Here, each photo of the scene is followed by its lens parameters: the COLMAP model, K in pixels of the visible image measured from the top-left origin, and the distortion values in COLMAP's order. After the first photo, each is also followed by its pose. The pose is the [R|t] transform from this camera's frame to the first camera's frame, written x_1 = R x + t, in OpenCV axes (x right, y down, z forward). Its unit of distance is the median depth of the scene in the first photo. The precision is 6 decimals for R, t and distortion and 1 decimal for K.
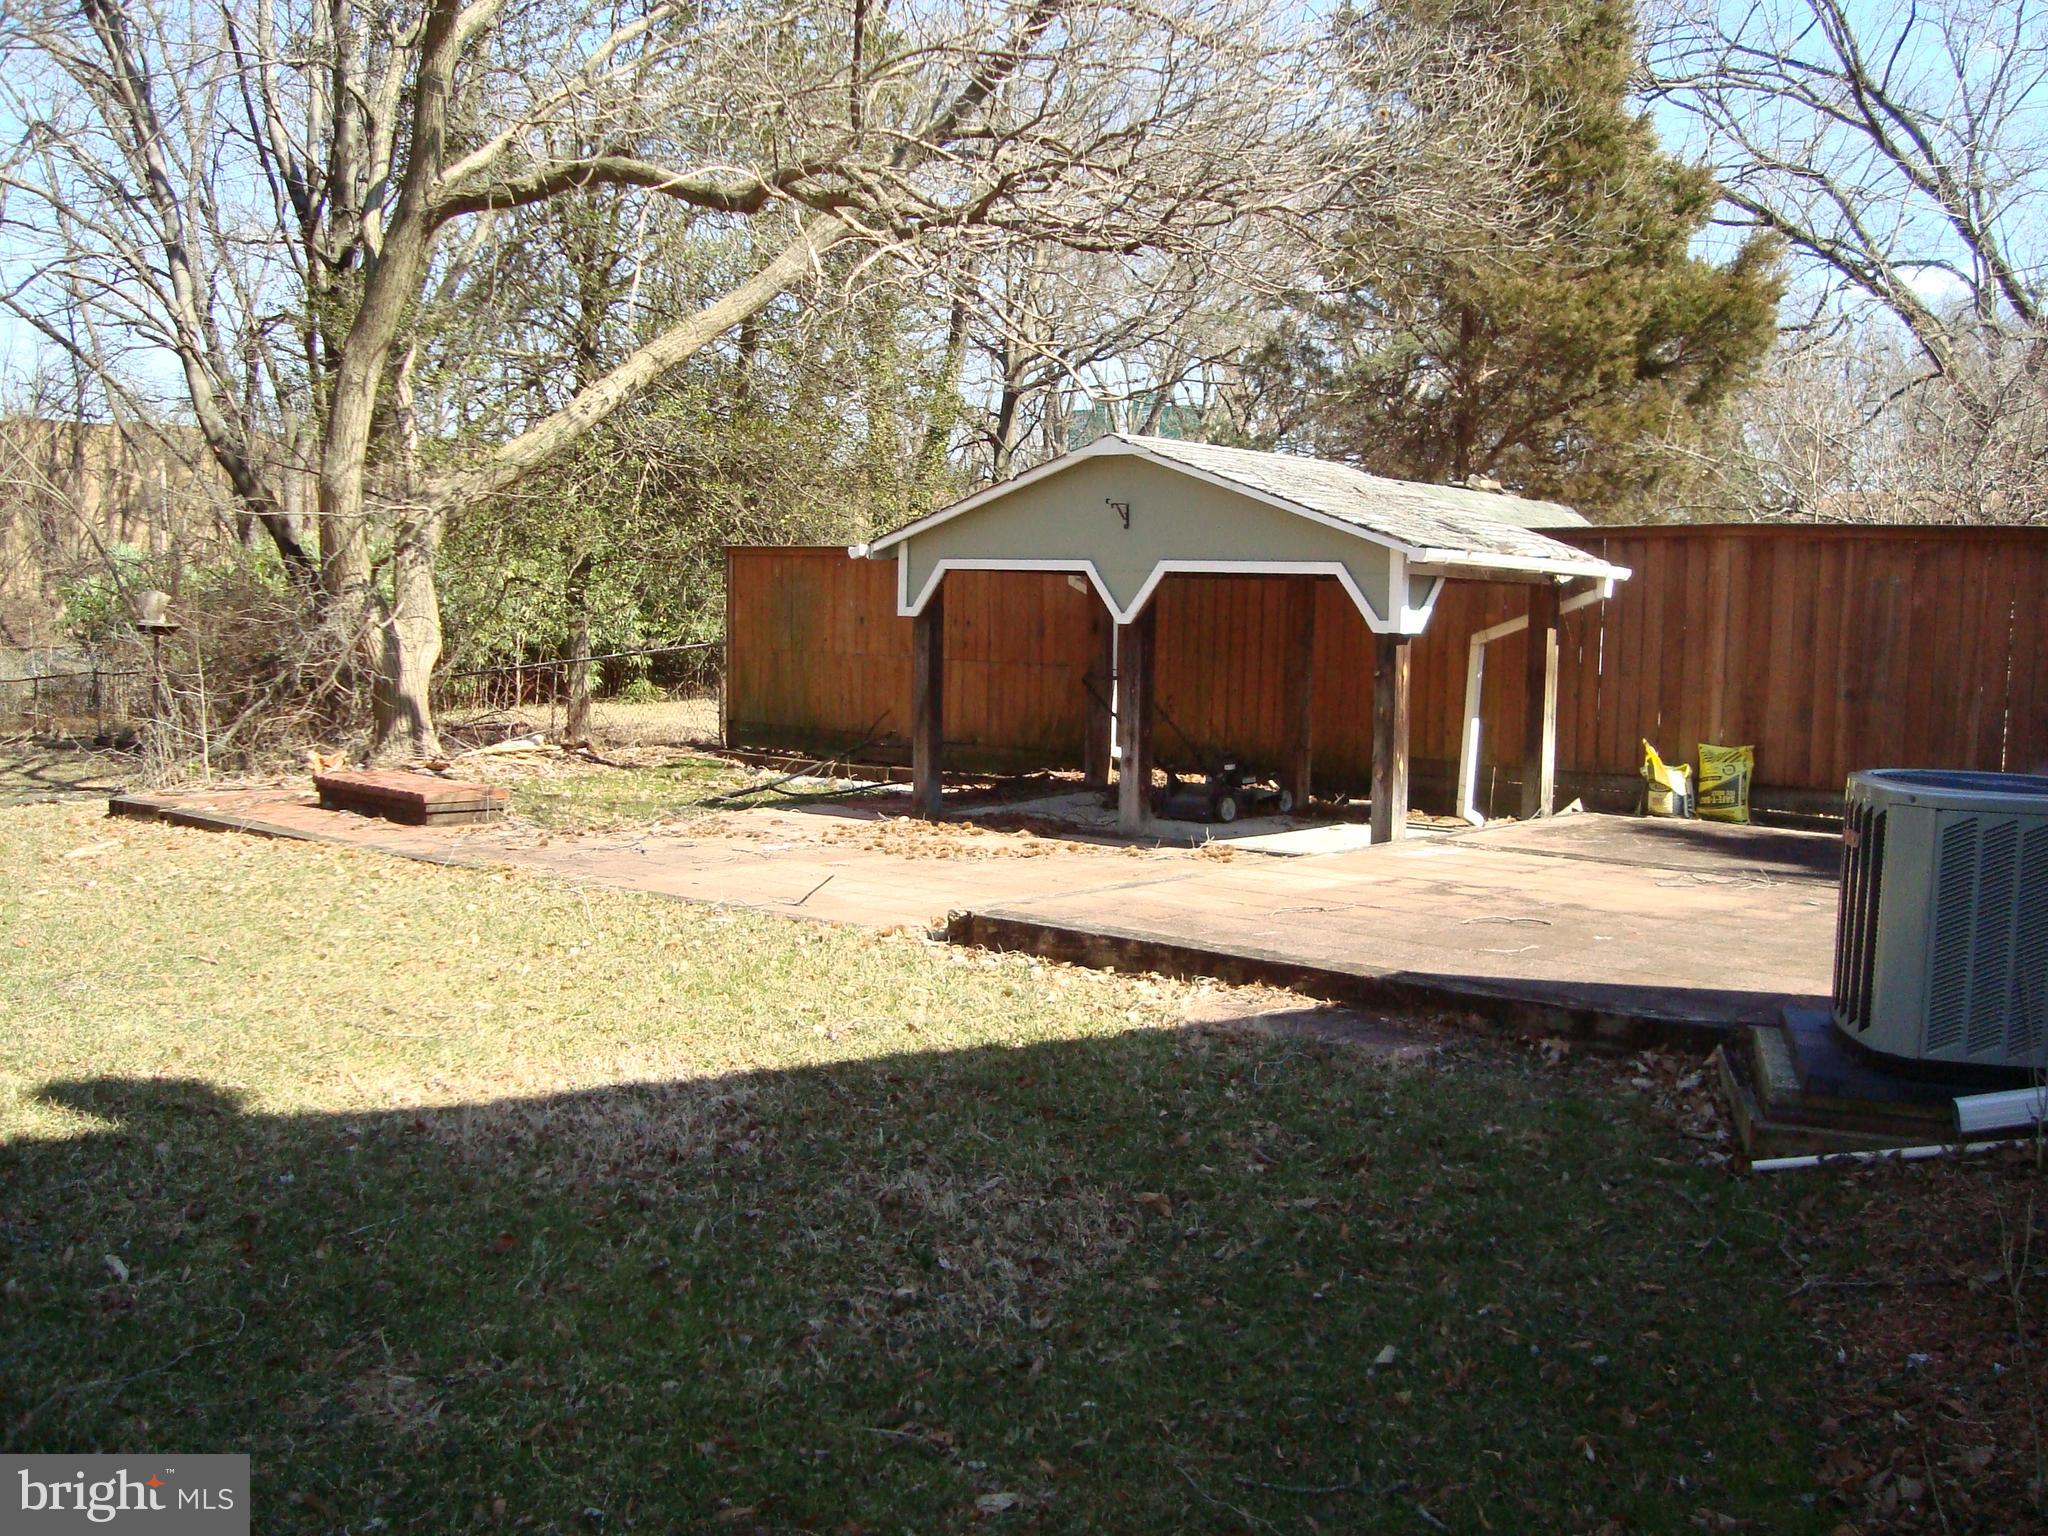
lens RADIAL K [[1971.9, 0, 1009.6], [0, 1971.9, 756.1], [0, 0, 1]] dist [-0.220561, 0.224651]
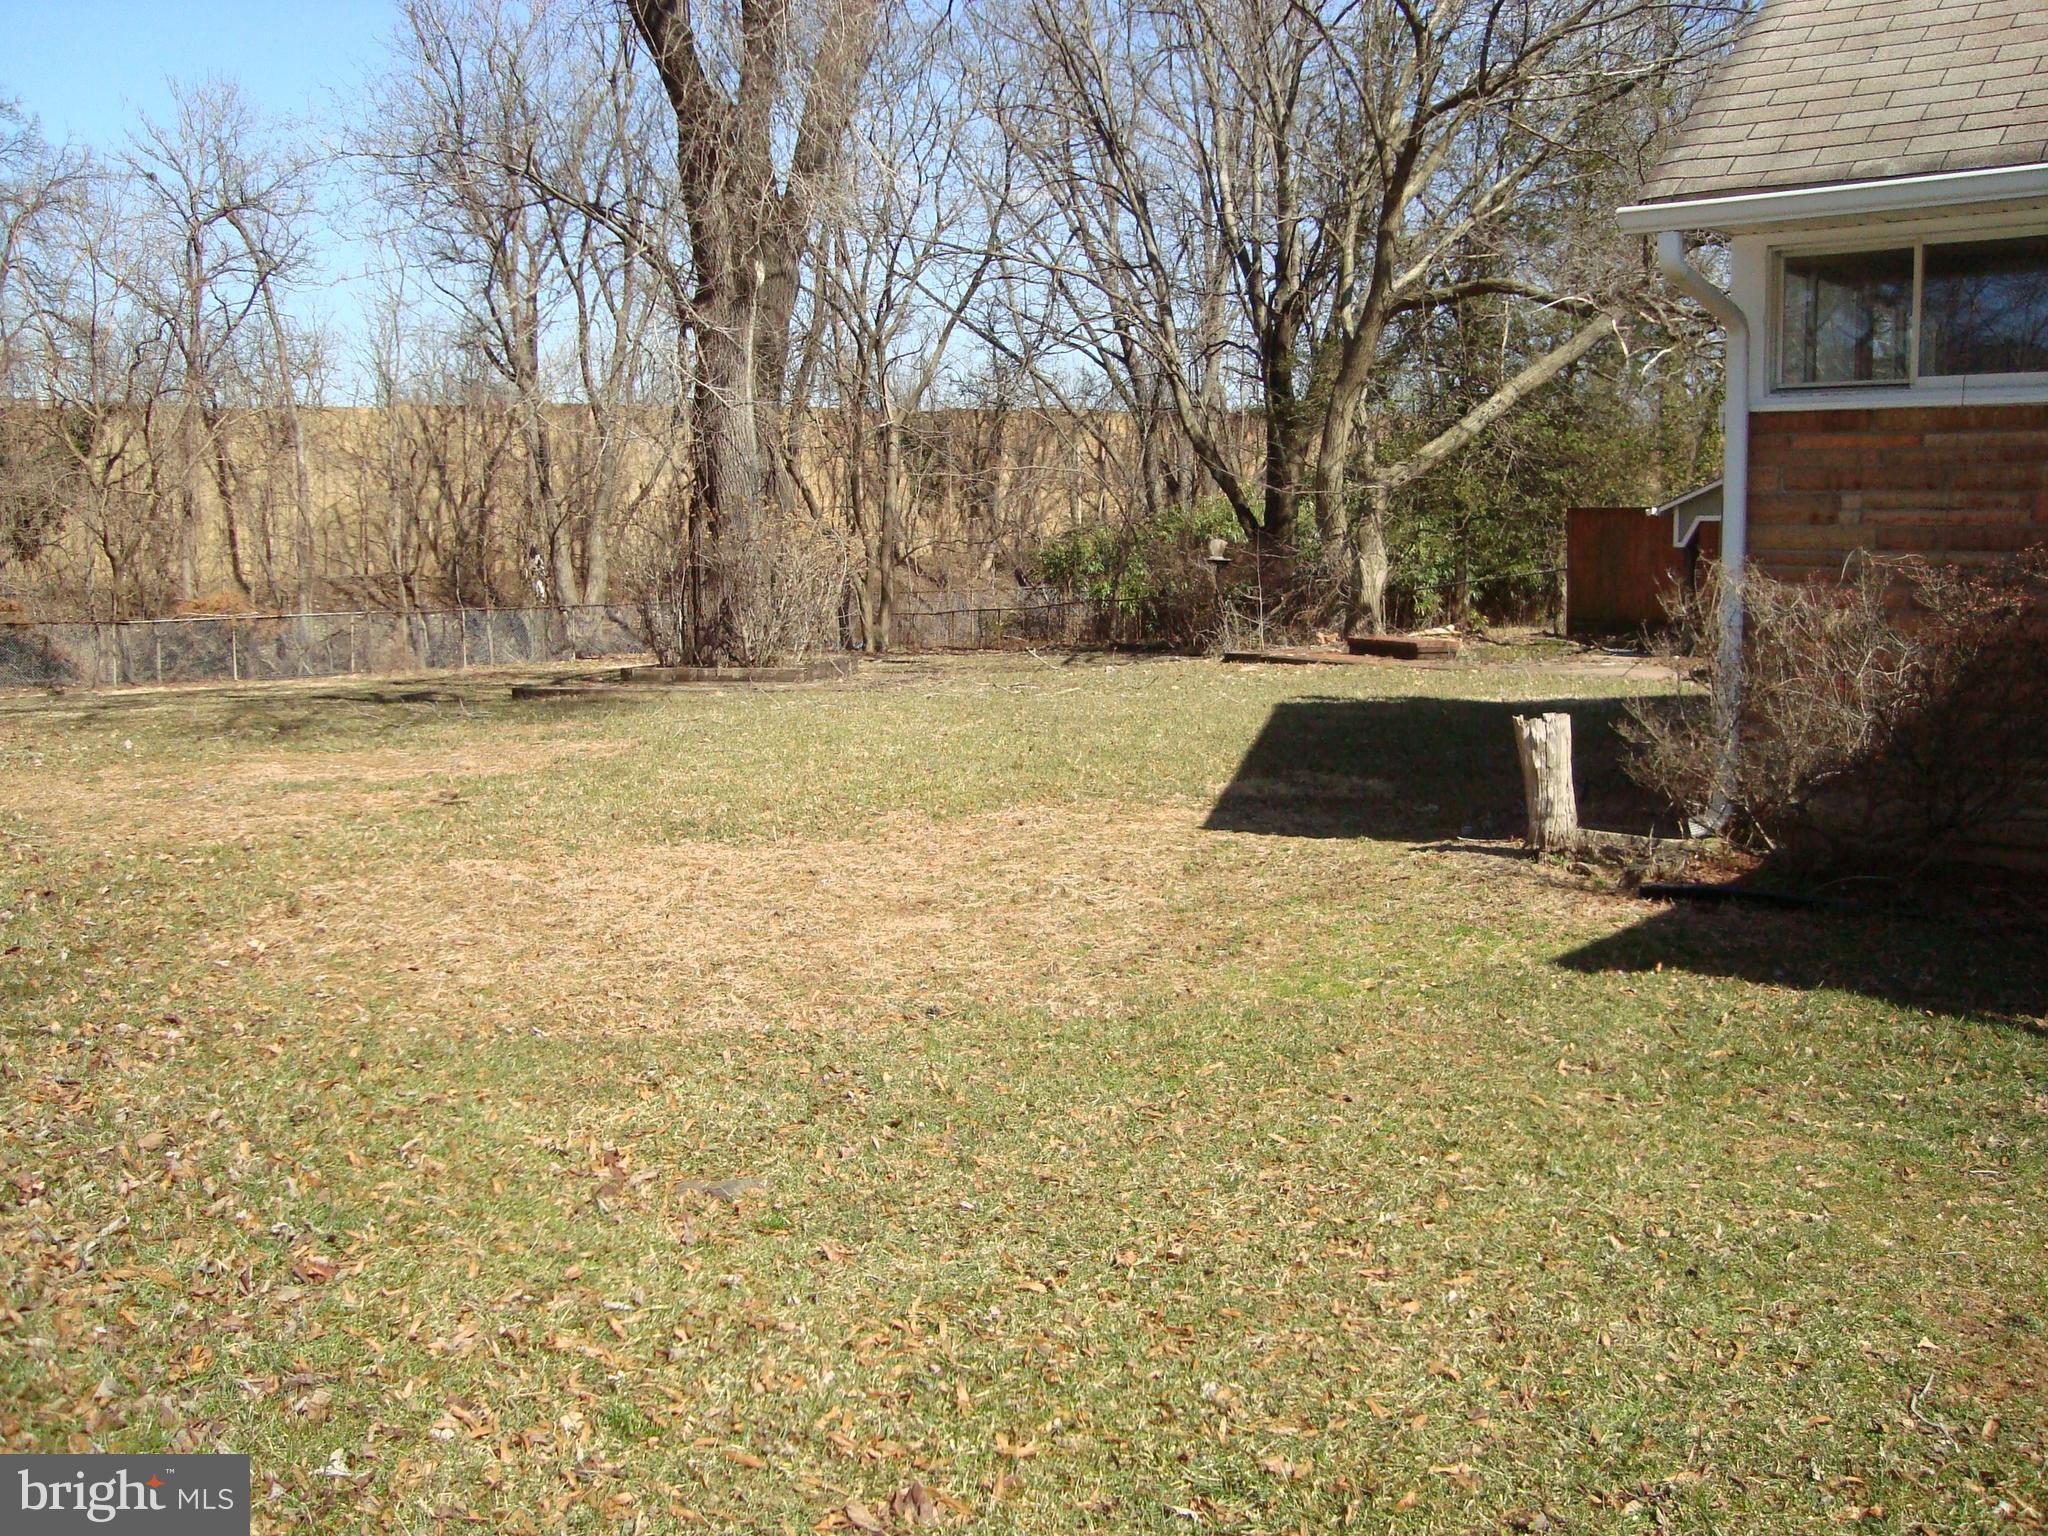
lens RADIAL K [[1891.6, 0, 1031.4], [0, 1891.6, 711.5], [0, 0, 1]] dist [-0.201427, 0.182078]
pose [[0.922566, 0.014393, -0.385572, 0.042015], [-0.012709, 0.999895, 0.006918, 0.056651], [0.385631, -0.001483, 0.922652, -0.600712]]
